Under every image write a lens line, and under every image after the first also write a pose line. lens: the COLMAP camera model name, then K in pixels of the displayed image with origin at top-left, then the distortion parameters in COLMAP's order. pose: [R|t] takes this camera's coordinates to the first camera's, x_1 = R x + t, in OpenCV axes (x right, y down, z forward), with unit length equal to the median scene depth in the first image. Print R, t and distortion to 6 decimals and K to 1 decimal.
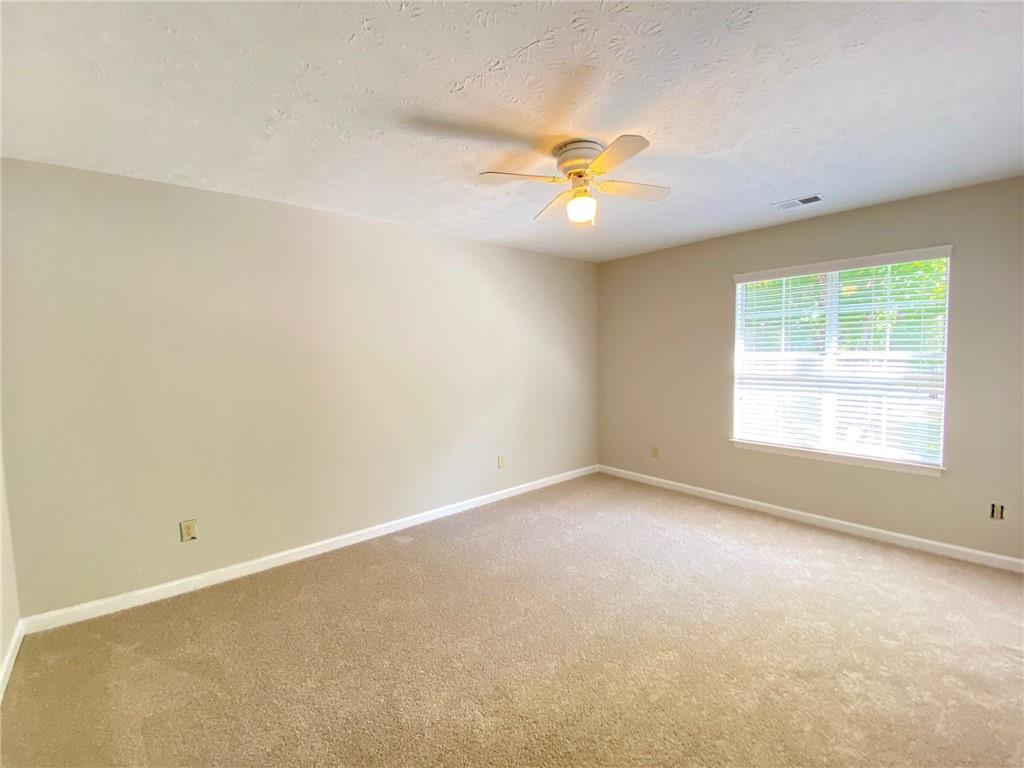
lens RADIAL K [[415.8, 0, 519.7], [0, 415.8, 389.1], [0, 0, 1]] dist [-0.001870, -0.008728]
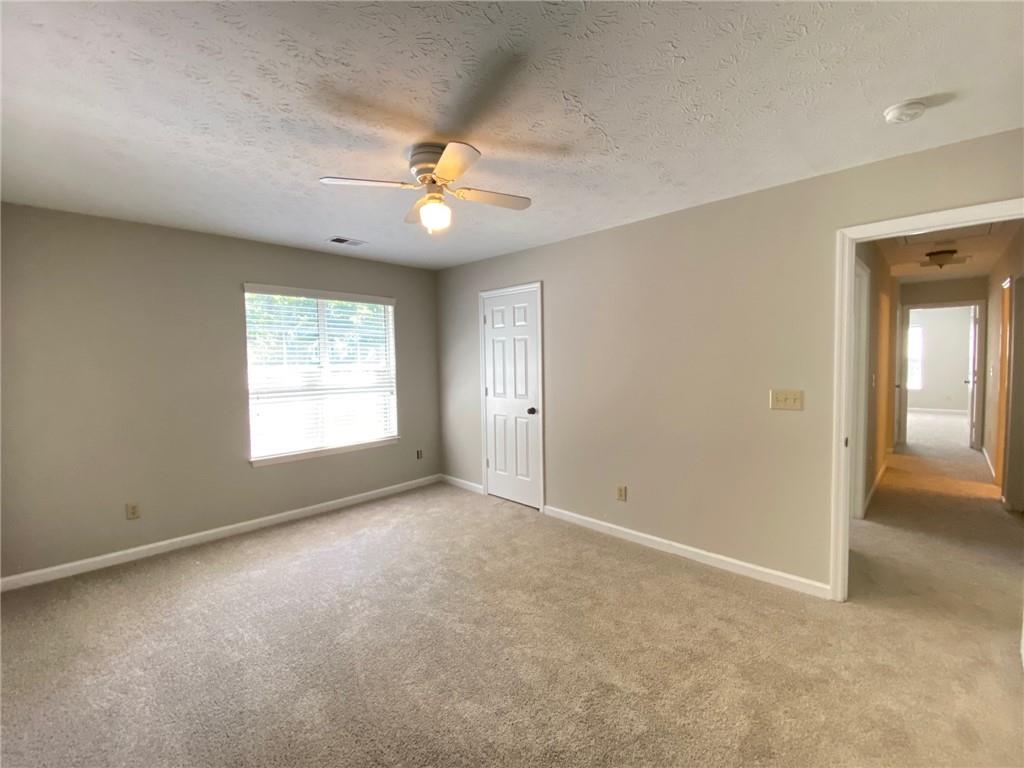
lens RADIAL K [[415.8, 0, 503.8], [0, 415.8, 387.4], [0, 0, 1]] dist [-0.001870, -0.008728]
pose [[-0.029712, -0.049504, 0.998332, -0.467062], [0.100836, 0.993529, 0.052267, -0.033717], [-0.994459, 0.102221, -0.024528, 0.489896]]
